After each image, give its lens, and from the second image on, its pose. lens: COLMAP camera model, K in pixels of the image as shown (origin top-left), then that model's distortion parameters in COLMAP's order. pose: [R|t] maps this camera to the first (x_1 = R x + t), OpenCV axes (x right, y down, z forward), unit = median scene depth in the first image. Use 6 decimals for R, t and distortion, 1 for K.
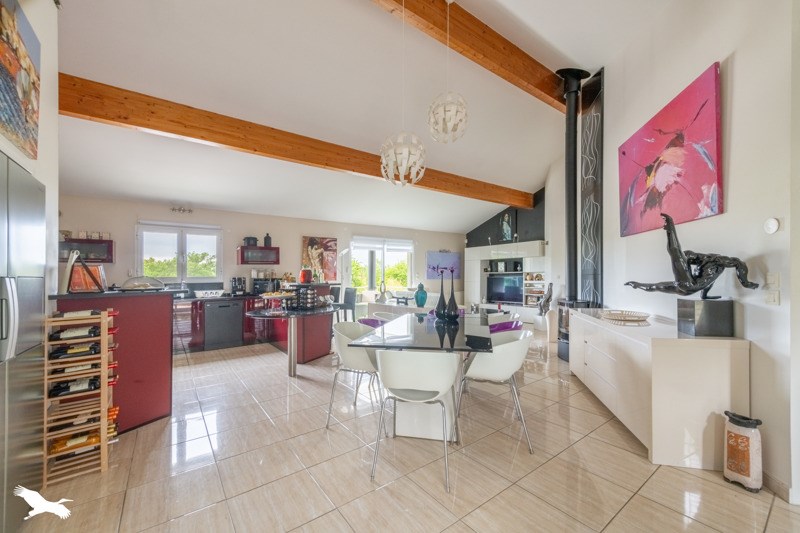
lens RADIAL K [[316.3, 0, 405.7], [0, 316.3, 282.8], [0, 0, 1]] dist [0.003431, 0.000067]
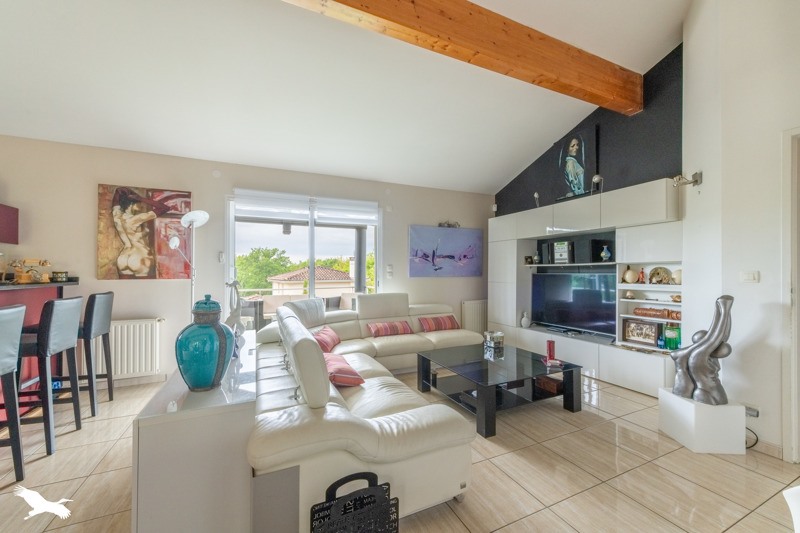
lens RADIAL K [[316.3, 0, 400.9], [0, 316.3, 272.3], [0, 0, 1]] dist [0.003431, 0.000067]
pose [[0.978490, 0.007713, -0.206151, 0.183133], [-0.011215, 0.999812, -0.015825, -0.011742], [0.205990, 0.017796, 0.978392, 0.544547]]
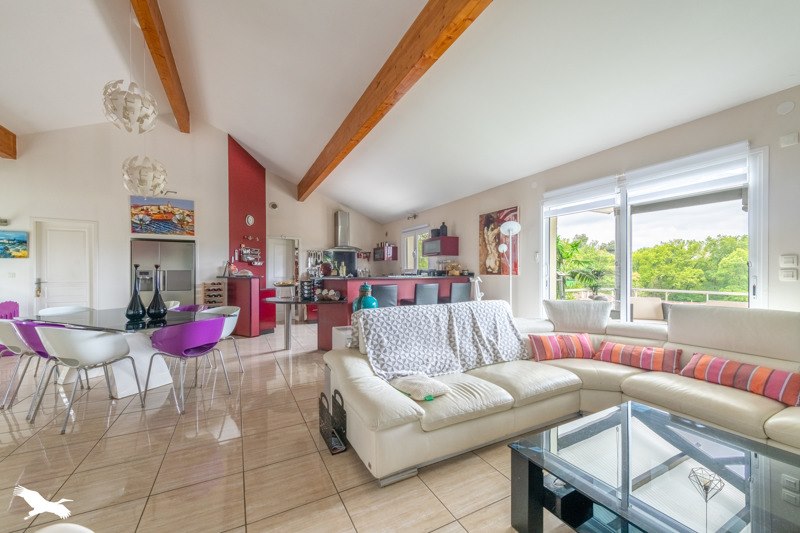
lens RADIAL K [[316.3, 0, 400.4], [0, 316.3, 273.0], [0, 0, 1]] dist [0.003431, 0.000067]
pose [[-0.159584, 0.013195, -0.987096, 0.391683], [-0.013145, 0.999794, 0.015490, -0.015896], [0.987097, 0.015447, -0.159377, 0.804887]]
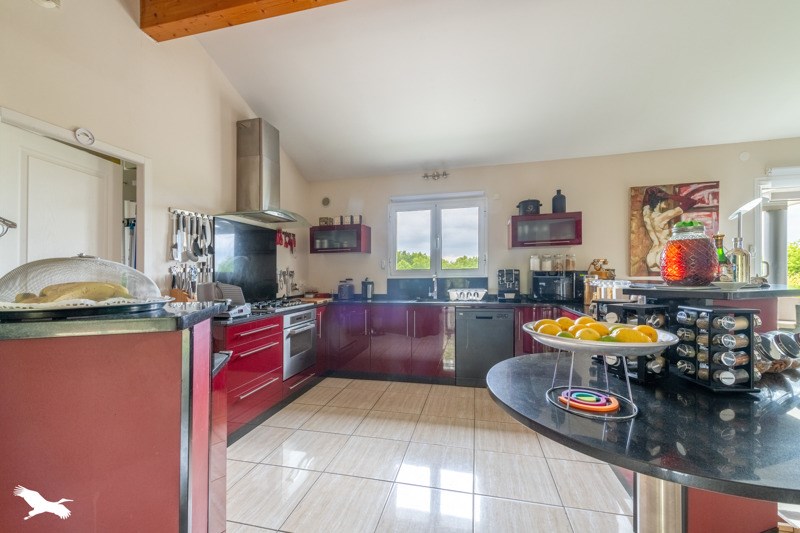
lens RADIAL K [[316.3, 0, 398.4], [0, 316.3, 271.6], [0, 0, 1]] dist [0.003431, 0.000067]
pose [[0.631704, -0.002789, -0.775204, -0.144073], [-0.010539, 0.999870, -0.012185, -0.002568], [0.775138, 0.015867, 0.631593, 0.339546]]
